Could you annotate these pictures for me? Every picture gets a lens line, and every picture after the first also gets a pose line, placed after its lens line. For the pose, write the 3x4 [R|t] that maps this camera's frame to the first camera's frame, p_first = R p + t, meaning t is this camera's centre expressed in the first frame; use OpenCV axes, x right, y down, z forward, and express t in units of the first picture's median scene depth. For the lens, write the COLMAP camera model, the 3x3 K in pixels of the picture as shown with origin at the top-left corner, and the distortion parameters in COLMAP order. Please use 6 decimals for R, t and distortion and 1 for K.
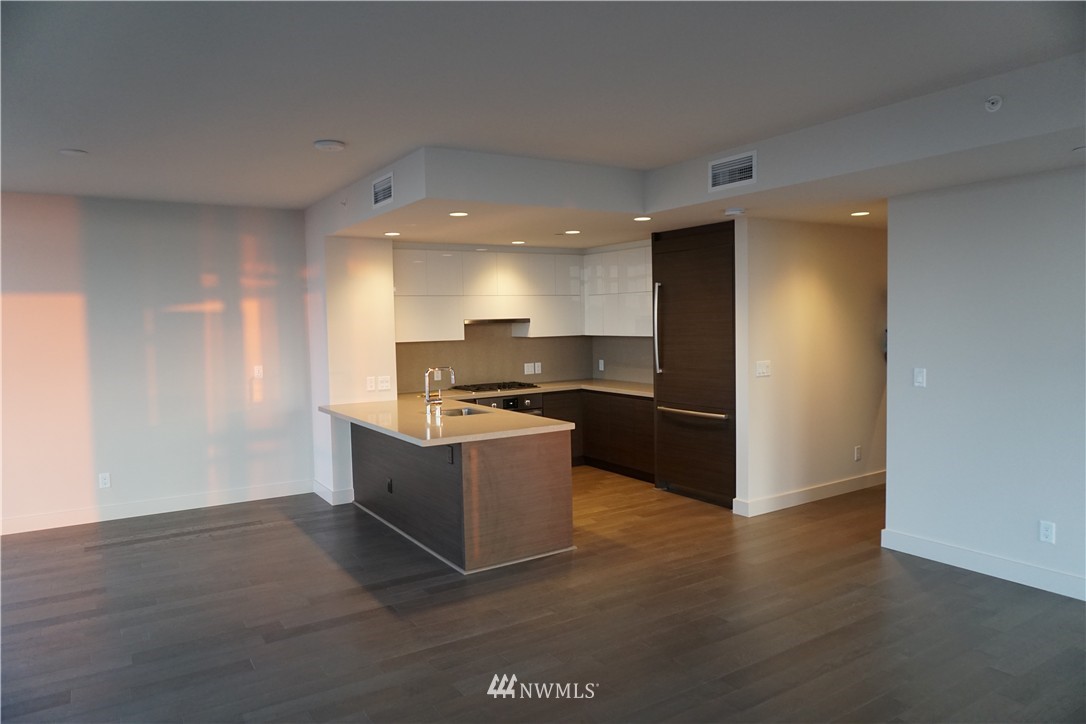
lens RADIAL K [[715.3, 0, 543.0], [0, 715.3, 362.0], [0, 0, 1]] dist [-0.033560, -0.000658]
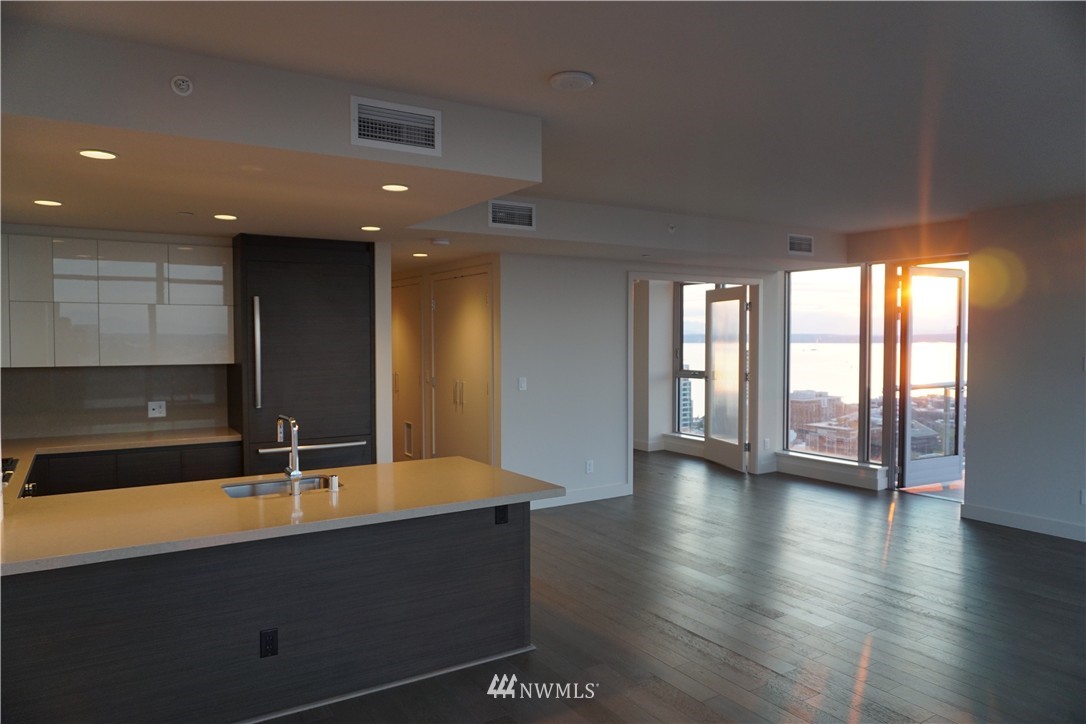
lens RADIAL K [[715.3, 0, 543.0], [0, 715.3, 362.0], [0, 0, 1]] dist [-0.033560, -0.000658]
pose [[0.019402, -0.011818, 0.999742, -0.721512], [0.065182, 0.997818, 0.010530, -0.027245], [-0.997685, 0.064961, 0.020130, 0.744466]]
